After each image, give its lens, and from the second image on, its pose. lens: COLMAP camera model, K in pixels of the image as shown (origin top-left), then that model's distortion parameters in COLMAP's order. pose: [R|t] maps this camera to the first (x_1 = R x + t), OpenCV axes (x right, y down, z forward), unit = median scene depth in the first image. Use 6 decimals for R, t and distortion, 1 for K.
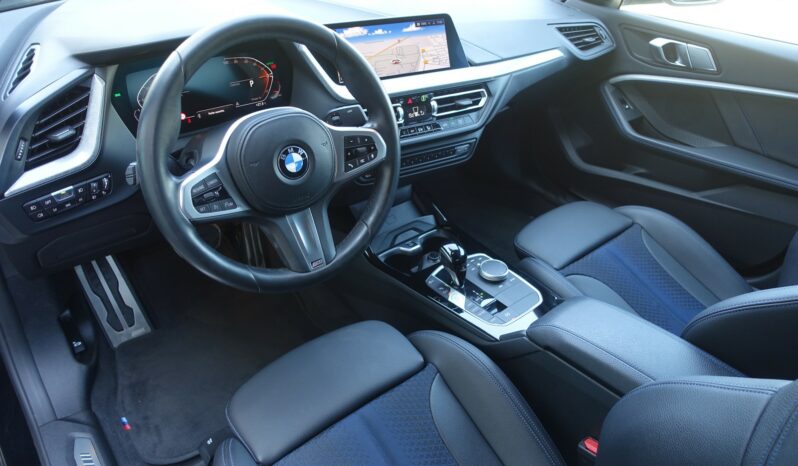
lens RADIAL K [[547.5, 0, 399.0], [0, 547.5, 233.0], [0, 0, 1]] dist [-0.003773, -0.005639]
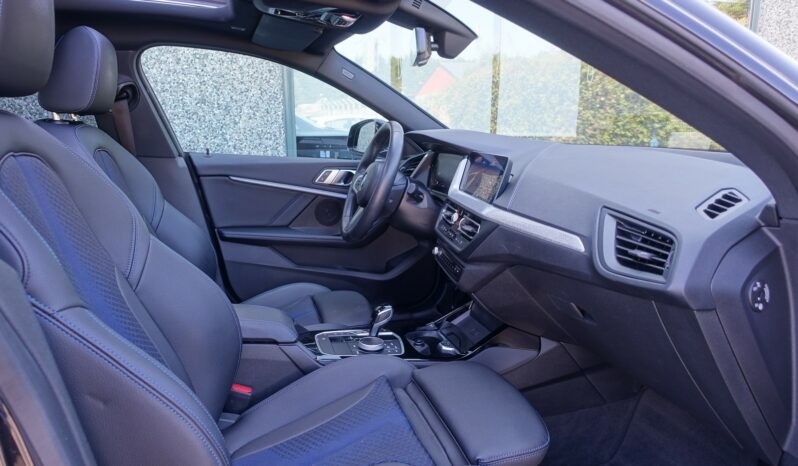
lens RADIAL K [[547.5, 0, 399.0], [0, 547.5, 233.0], [0, 0, 1]] dist [-0.003773, -0.005639]
pose [[-0.405107, 0.105666, -0.908142, 1.213582], [-0.557870, 0.758384, 0.337098, -0.545841], [0.724341, 0.643186, -0.248279, 1.238222]]
